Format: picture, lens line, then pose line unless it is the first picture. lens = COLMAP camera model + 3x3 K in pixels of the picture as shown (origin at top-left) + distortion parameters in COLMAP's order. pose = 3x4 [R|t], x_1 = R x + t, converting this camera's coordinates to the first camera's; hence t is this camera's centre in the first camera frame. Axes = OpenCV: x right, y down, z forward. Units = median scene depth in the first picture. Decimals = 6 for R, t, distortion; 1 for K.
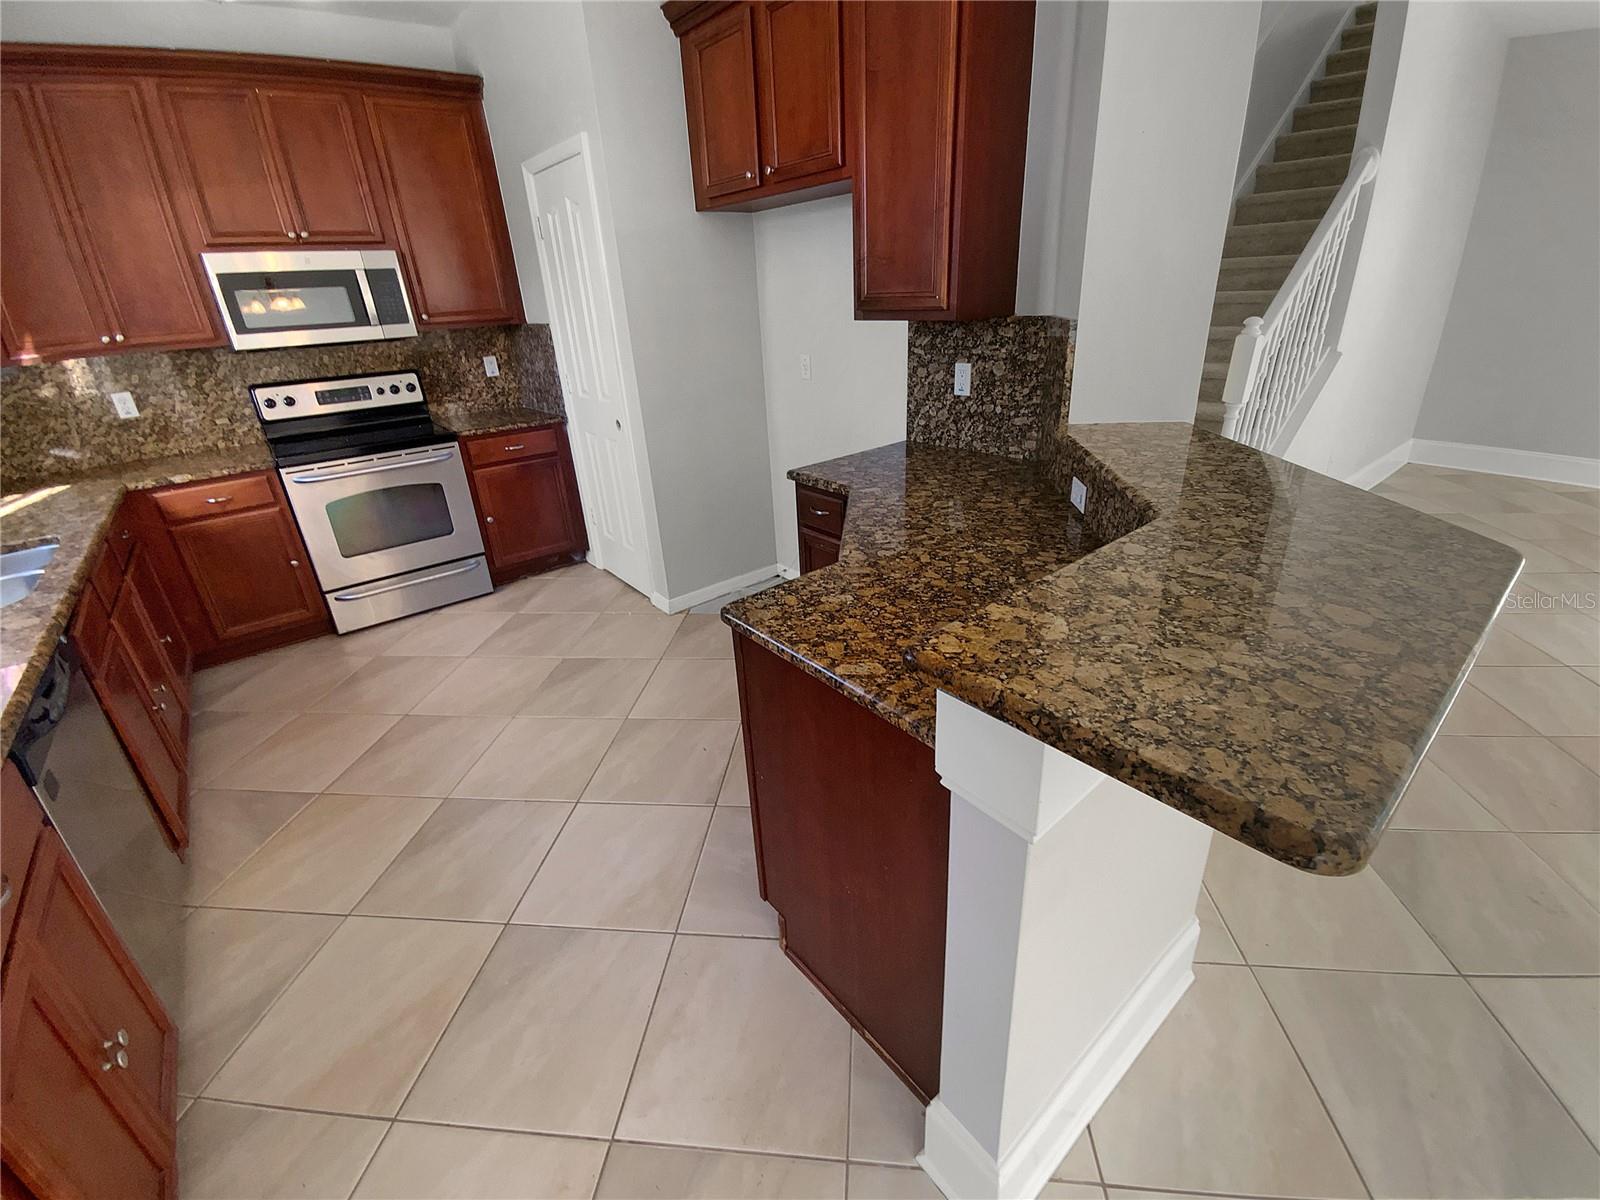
lens RADIAL K [[685.9, 0, 800.5], [0, 685.9, 597.9], [0, 0, 1]] dist [0.010095, -0.007923]
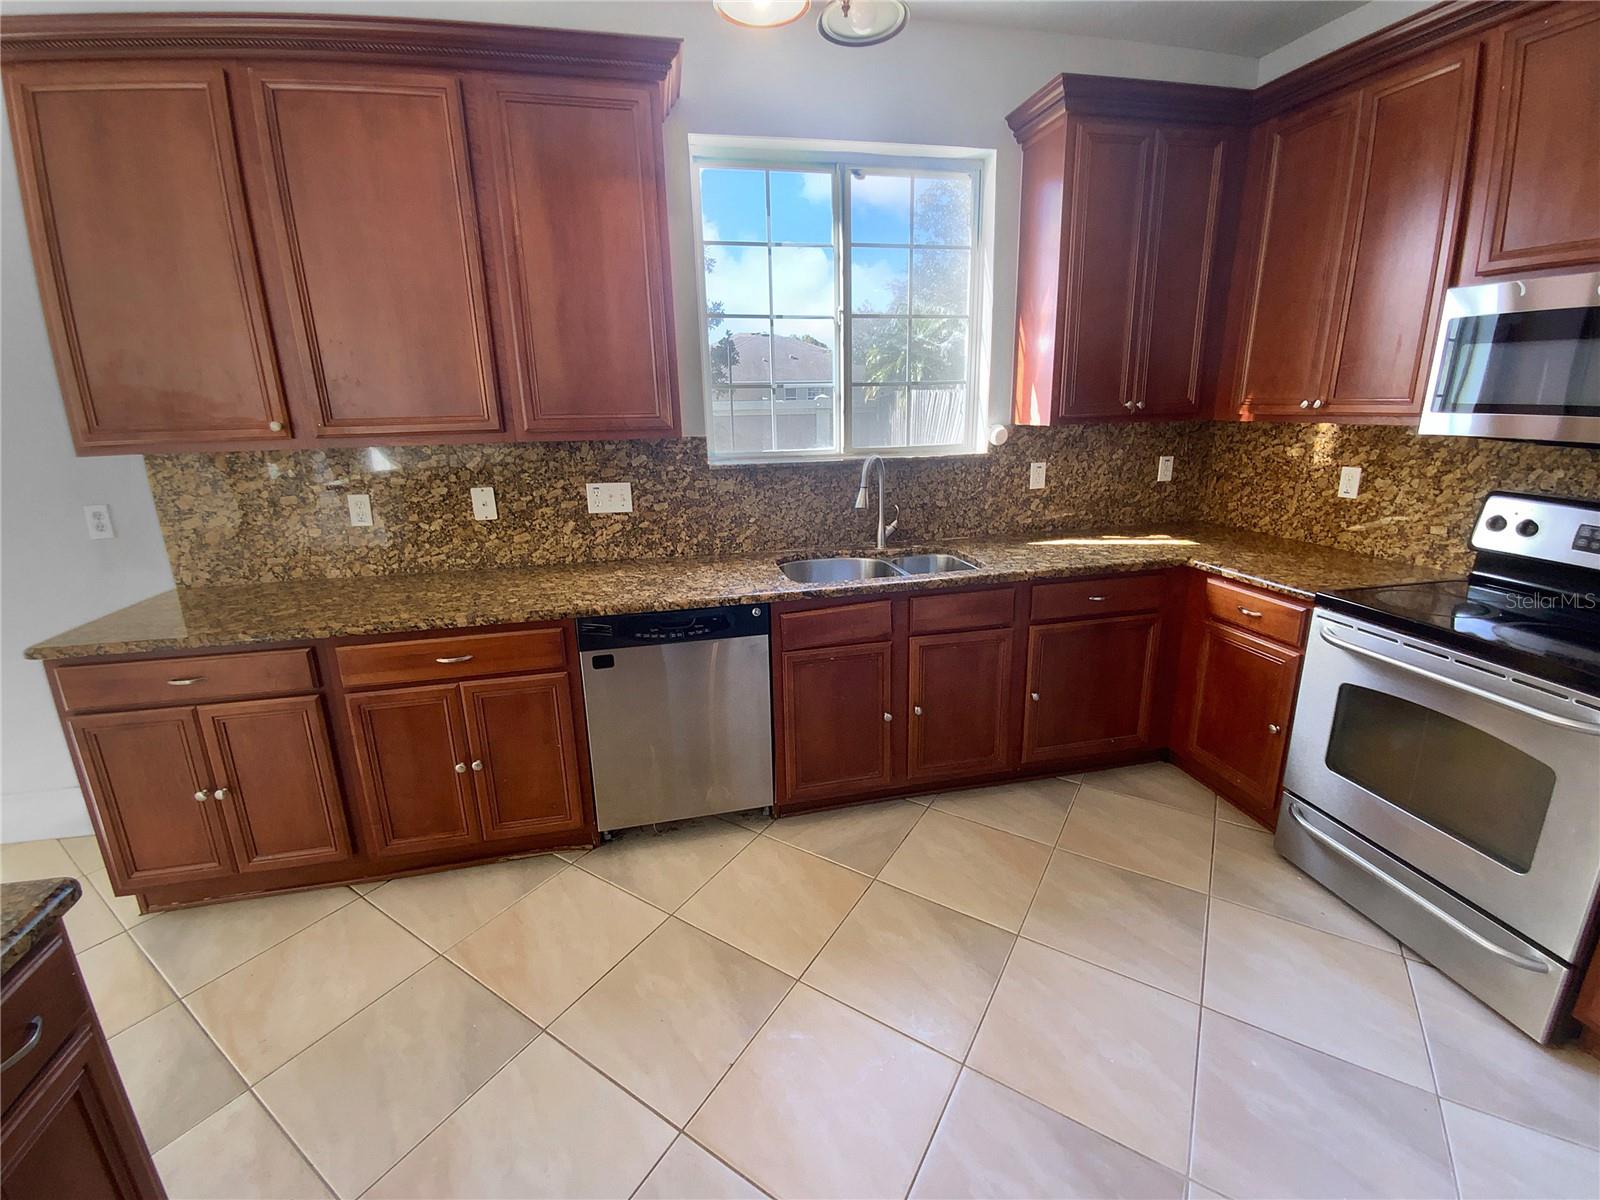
lens RADIAL K [[685.9, 0, 788.9], [0, 685.9, 568.8], [0, 0, 1]] dist [0.010095, -0.007923]
pose [[-0.440166, 0.272109, -0.855693, 0.019988], [-0.333018, 0.835540, 0.437004, -0.312234], [0.833878, 0.477315, -0.277159, 0.686246]]
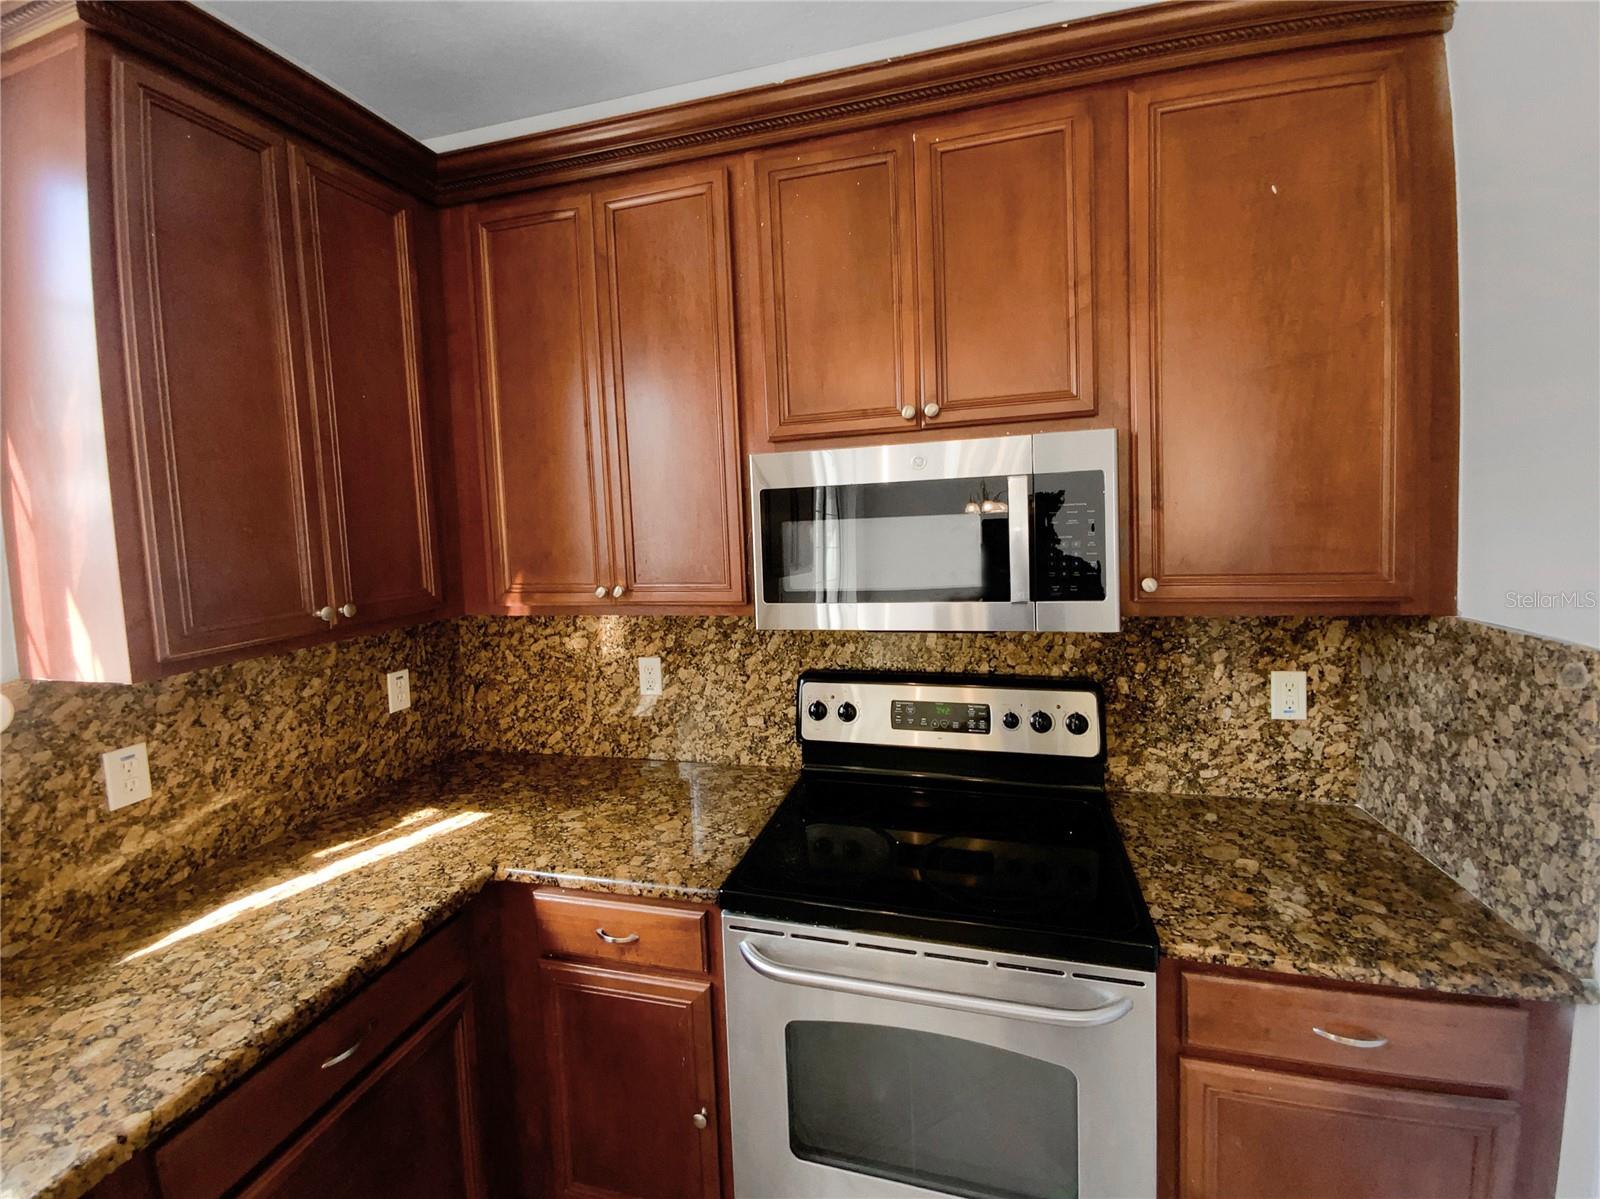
lens RADIAL K [[685.9, 0, 820.7], [0, 685.9, 552.2], [0, 0, 1]] dist [0.010095, -0.007923]
pose [[0.609031, 0.070980, -0.789964, -0.371332], [-0.317855, 0.934353, -0.161100, -0.318402], [0.726670, 0.349209, 0.591611, 0.661469]]
